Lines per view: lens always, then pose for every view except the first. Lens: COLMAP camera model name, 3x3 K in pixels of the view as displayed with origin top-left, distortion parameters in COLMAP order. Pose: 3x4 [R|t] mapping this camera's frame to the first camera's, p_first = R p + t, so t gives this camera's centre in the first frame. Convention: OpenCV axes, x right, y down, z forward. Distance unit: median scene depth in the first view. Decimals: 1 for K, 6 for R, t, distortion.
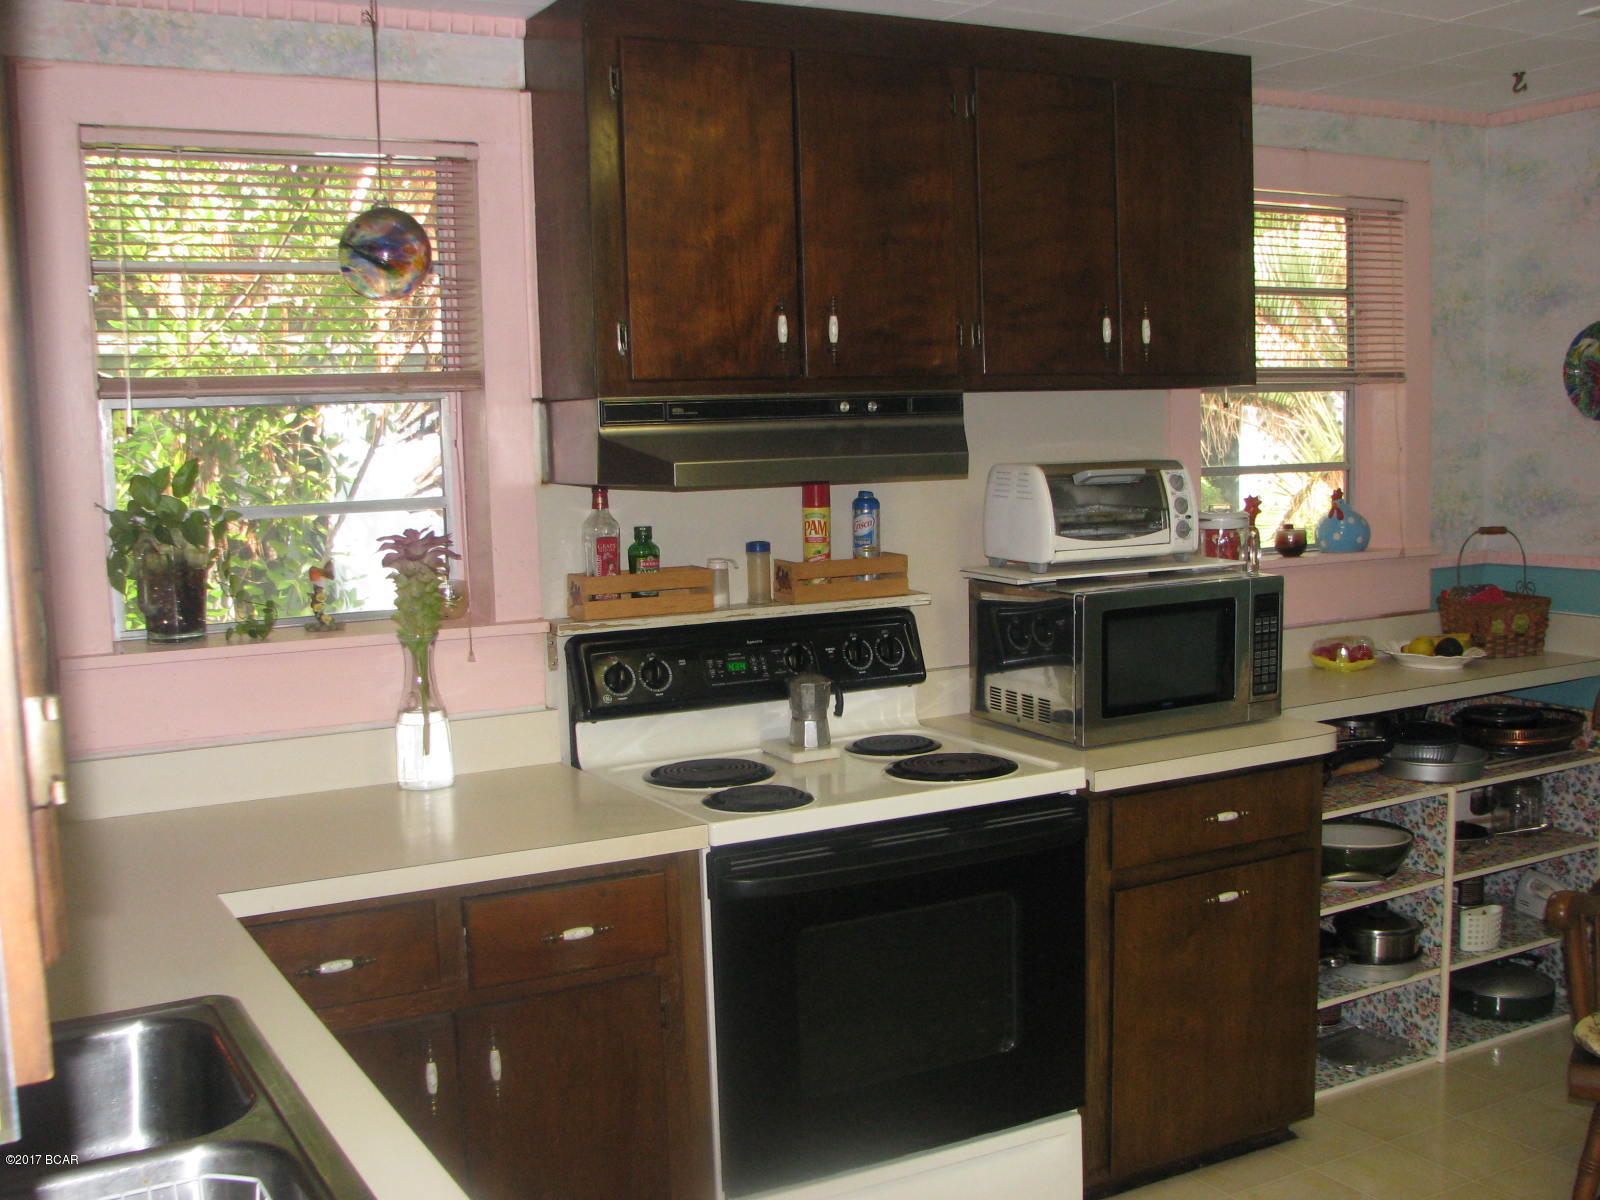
lens RADIAL K [[1730.9, 0, 811.1], [0, 1730.9, 610.0], [0, 0, 1]] dist [-0.203297, 0.280740]
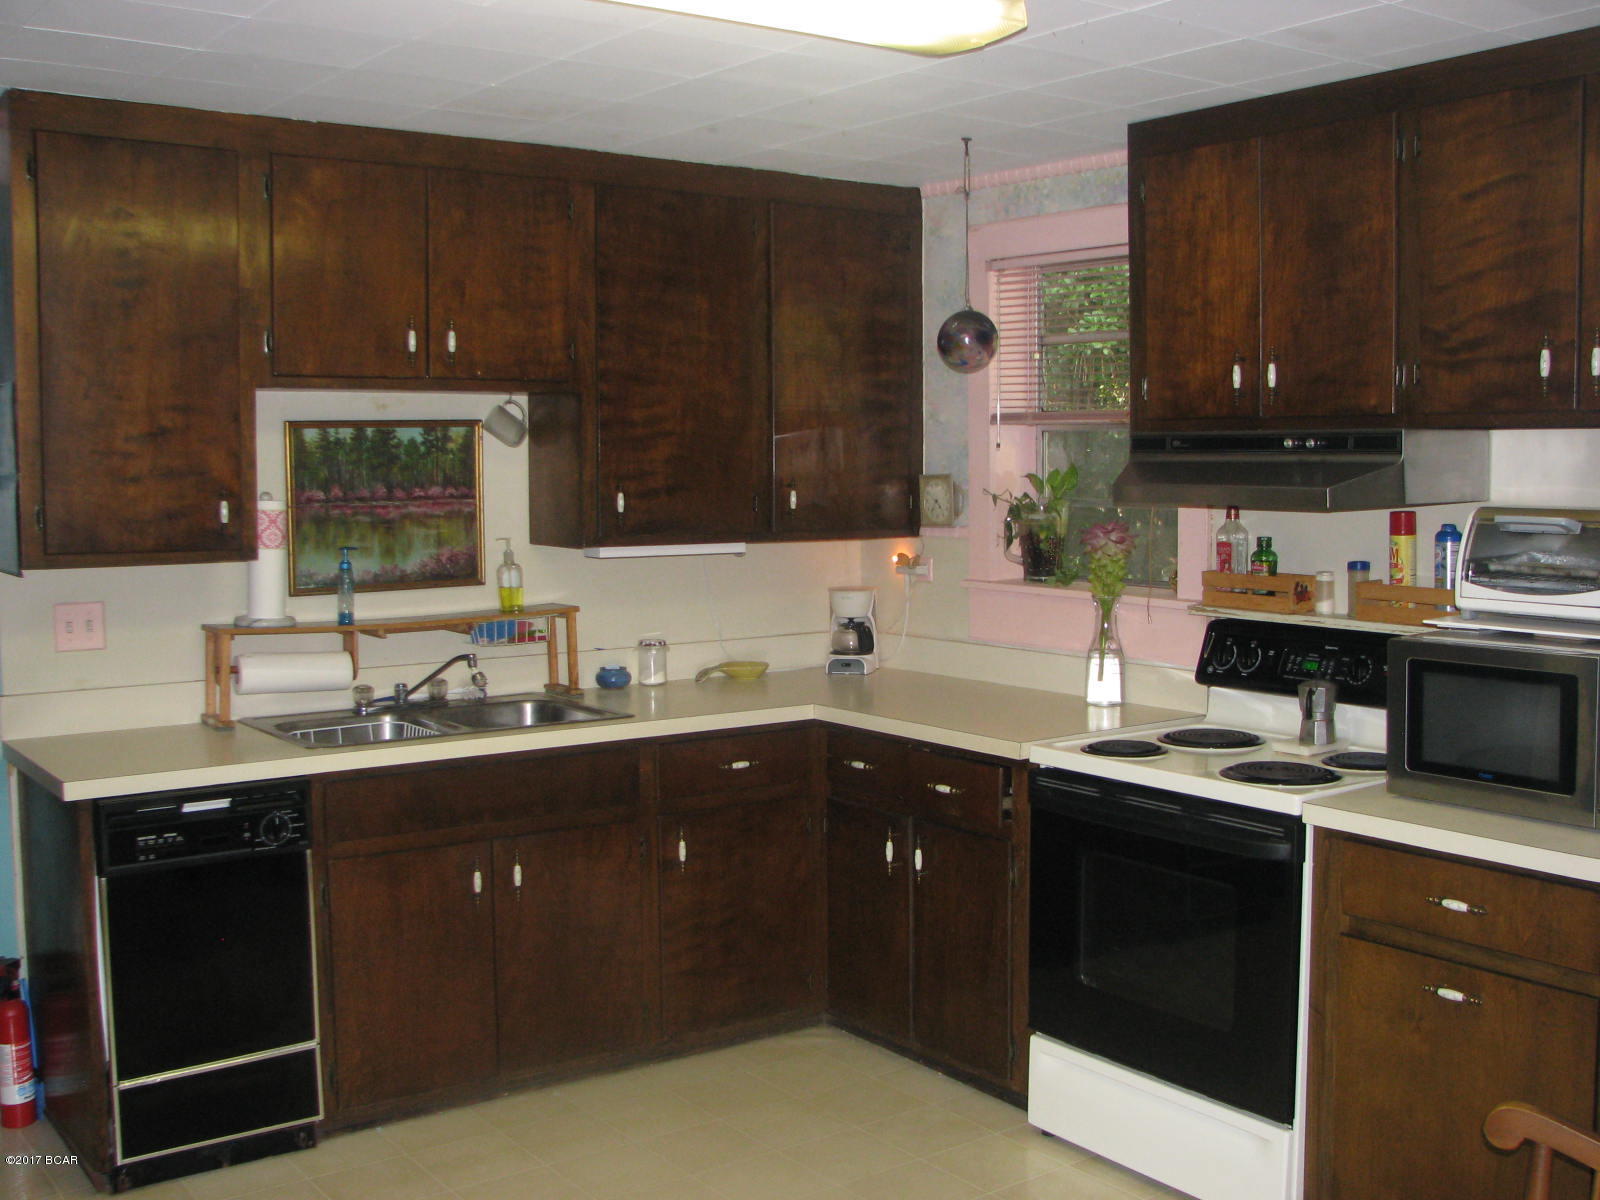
lens RADIAL K [[1730.9, 0, 811.1], [0, 1730.9, 610.0], [0, 0, 1]] dist [-0.203297, 0.280740]
pose [[0.131747, 0.117015, -0.984353, 1.064085], [-0.100815, 0.989441, 0.104126, -0.091847], [0.986144, 0.085519, 0.142153, 0.528209]]
